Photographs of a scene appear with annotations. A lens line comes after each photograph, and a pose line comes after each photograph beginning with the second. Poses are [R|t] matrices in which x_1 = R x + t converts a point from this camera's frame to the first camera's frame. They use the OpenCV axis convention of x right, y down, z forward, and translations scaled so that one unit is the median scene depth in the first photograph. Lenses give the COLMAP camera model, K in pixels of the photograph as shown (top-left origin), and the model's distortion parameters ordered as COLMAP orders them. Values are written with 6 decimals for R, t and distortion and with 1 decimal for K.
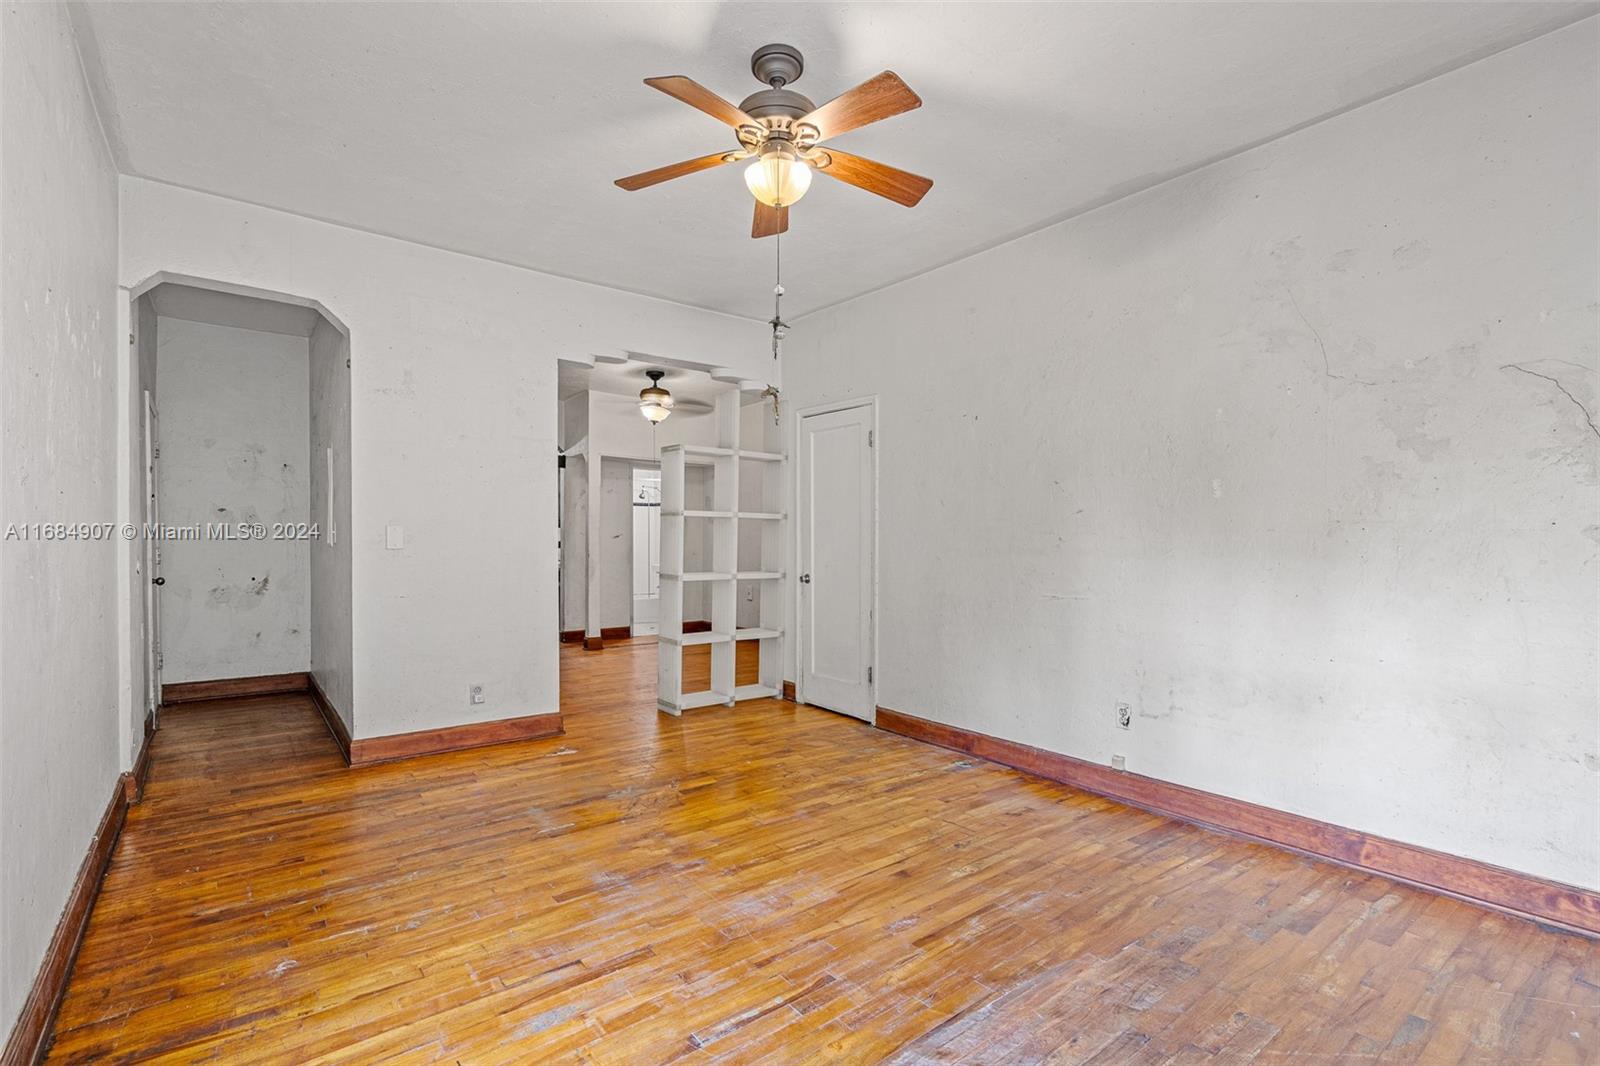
lens RADIAL K [[736.8, 0, 798.7], [0, 736.8, 552.2], [0, 0, 1]] dist [-0.000876, 0.000425]
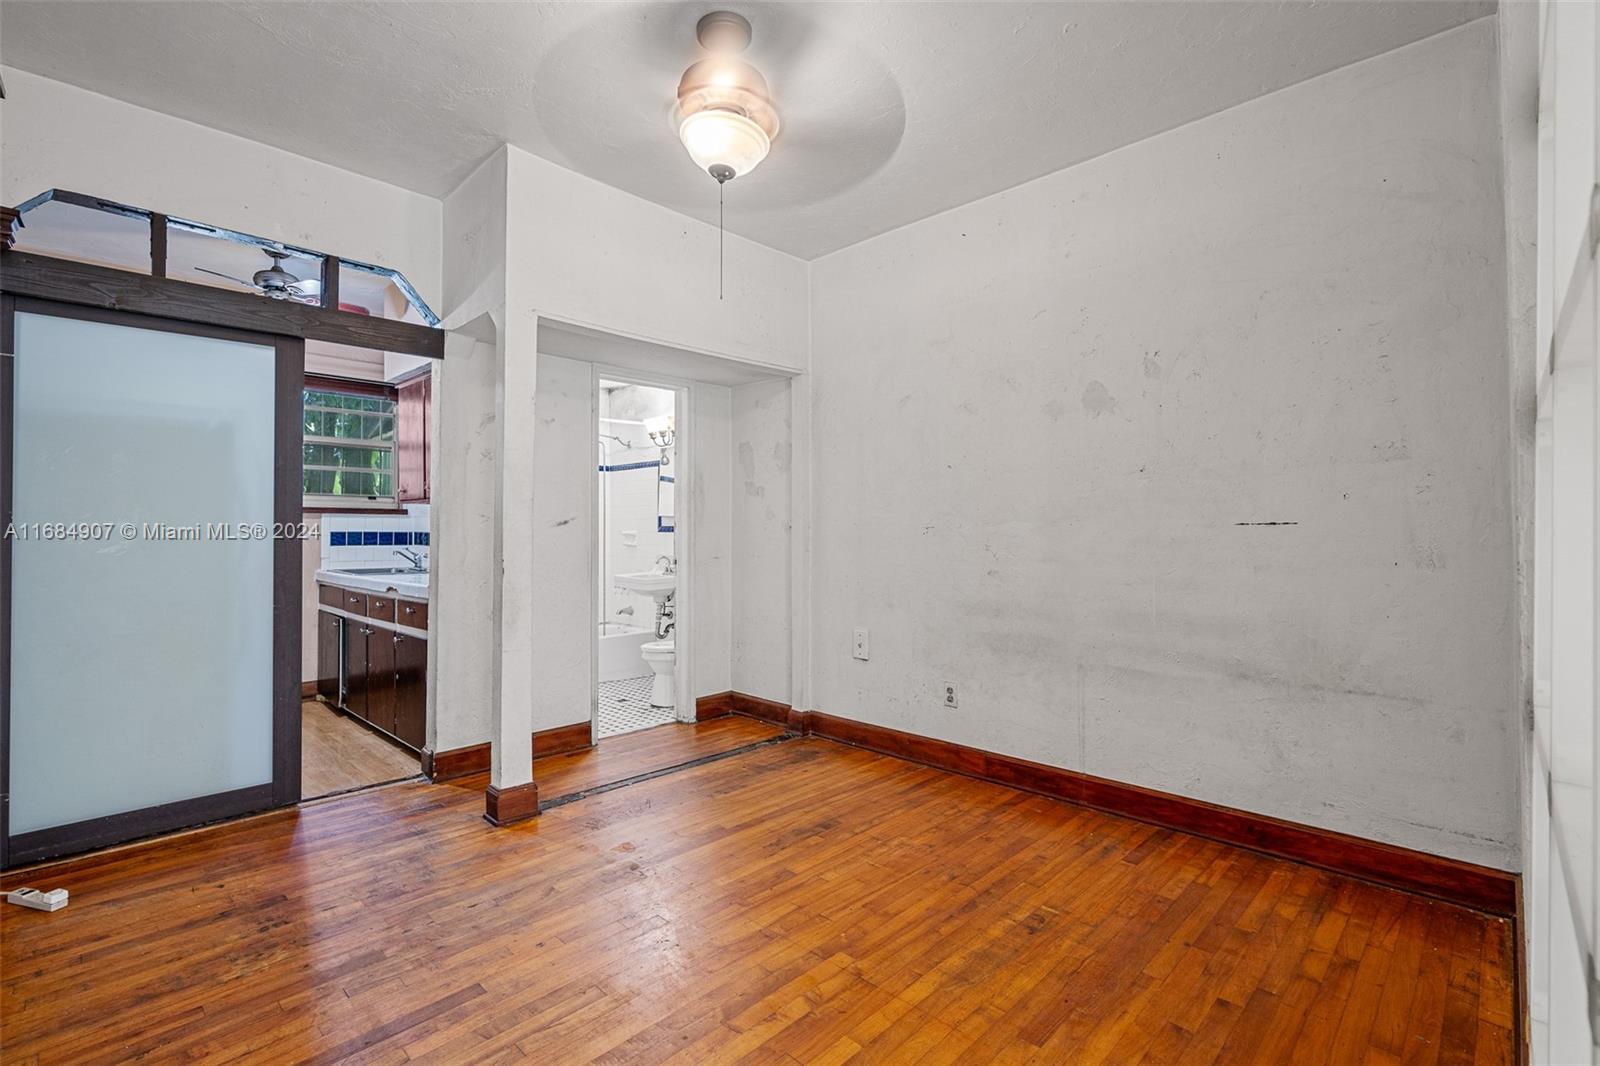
lens RADIAL K [[732.4, 0, 796.4], [0, 732.4, 510.6], [0, 0, 1]] dist [0.001943, 0.000362]
pose [[0.991728, -0.002396, 0.128336, -0.388756], [0.007519, 0.999193, -0.039445, -0.023792], [-0.128138, 0.040084, 0.990946, 1.281638]]
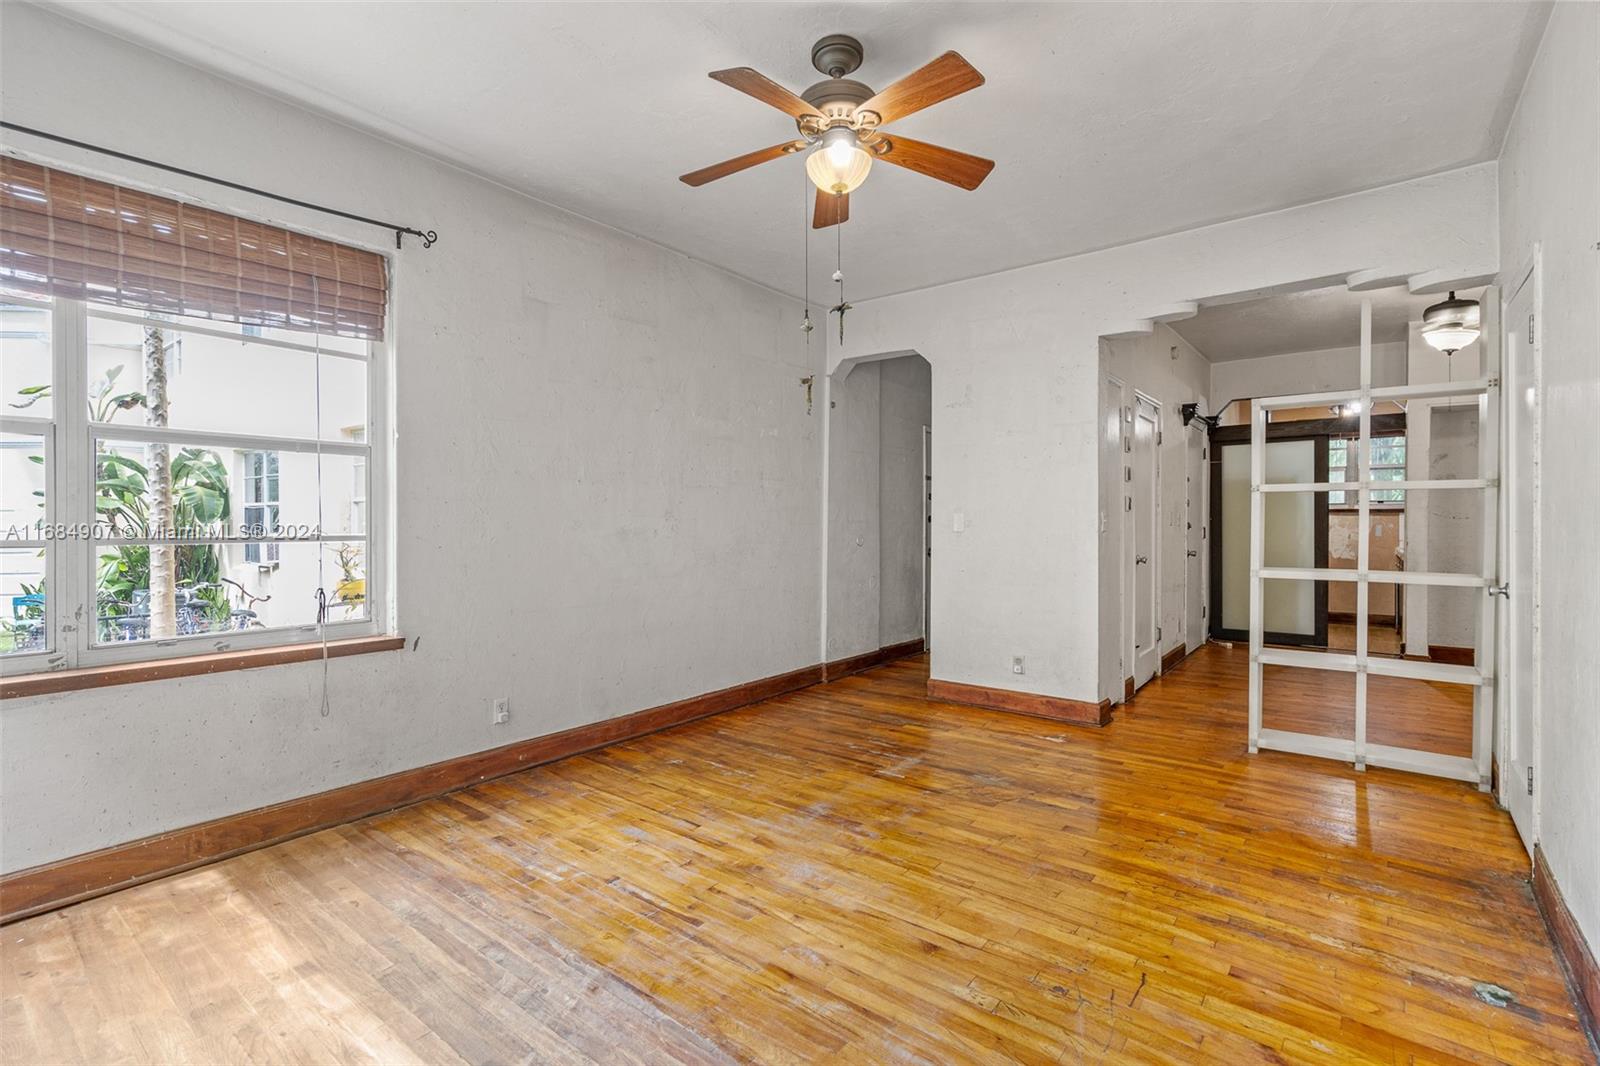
lens RADIAL K [[731.8, 0, 794.0], [0, 731.8, 524.8], [0, 0, 1]] dist [-0.002964, 0.001649]
pose [[0.230303, -0.001132, -0.973118, 0.615764], [-0.013477, 0.999900, -0.004353, -0.007296], [0.973026, 0.014117, 0.230264, 0.475770]]
